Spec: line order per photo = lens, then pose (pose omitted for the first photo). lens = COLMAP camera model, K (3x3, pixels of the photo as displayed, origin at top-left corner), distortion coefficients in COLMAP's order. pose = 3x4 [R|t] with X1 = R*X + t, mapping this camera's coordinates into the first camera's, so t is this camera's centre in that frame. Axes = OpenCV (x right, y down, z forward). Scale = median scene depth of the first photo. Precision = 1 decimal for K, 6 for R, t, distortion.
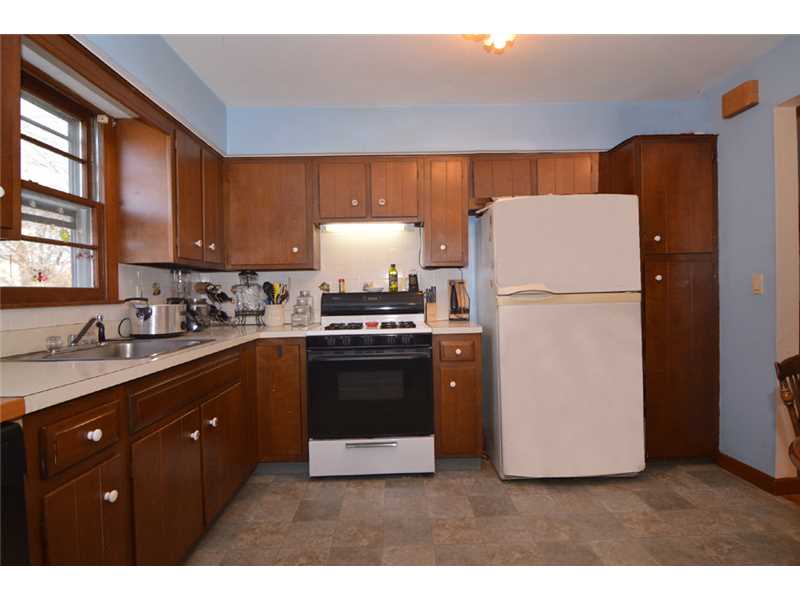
lens RADIAL K [[420.9, 0, 389.2], [0, 420.9, 317.7], [0, 0, 1]] dist [-0.030633, -0.001070]
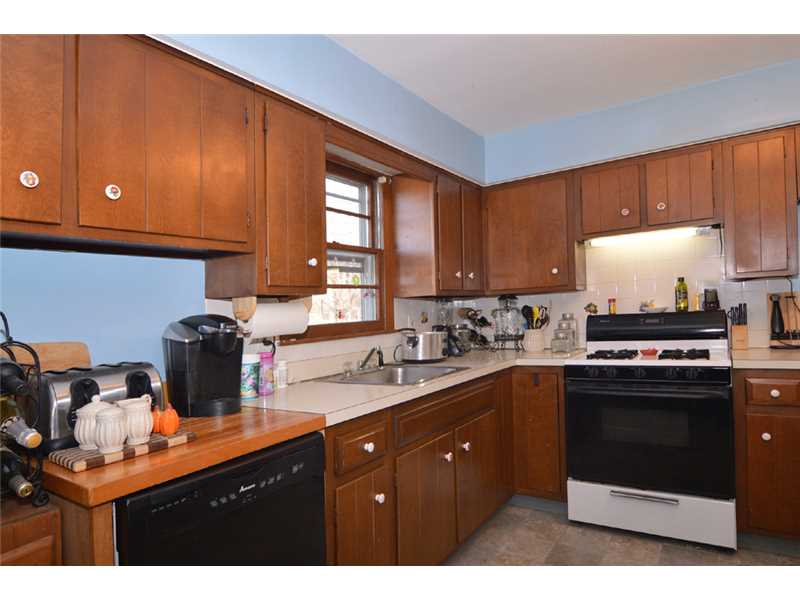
lens RADIAL K [[481.2, 0, 400.0], [0, 481.2, 300.0], [0, 0, 1]] dist [0.002292, -0.022768]
pose [[0.826586, -0.023909, -0.562302, 0.110002], [-0.003259, 0.998877, -0.047263, -0.051475], [0.562800, 0.040899, 0.825580, -0.101180]]
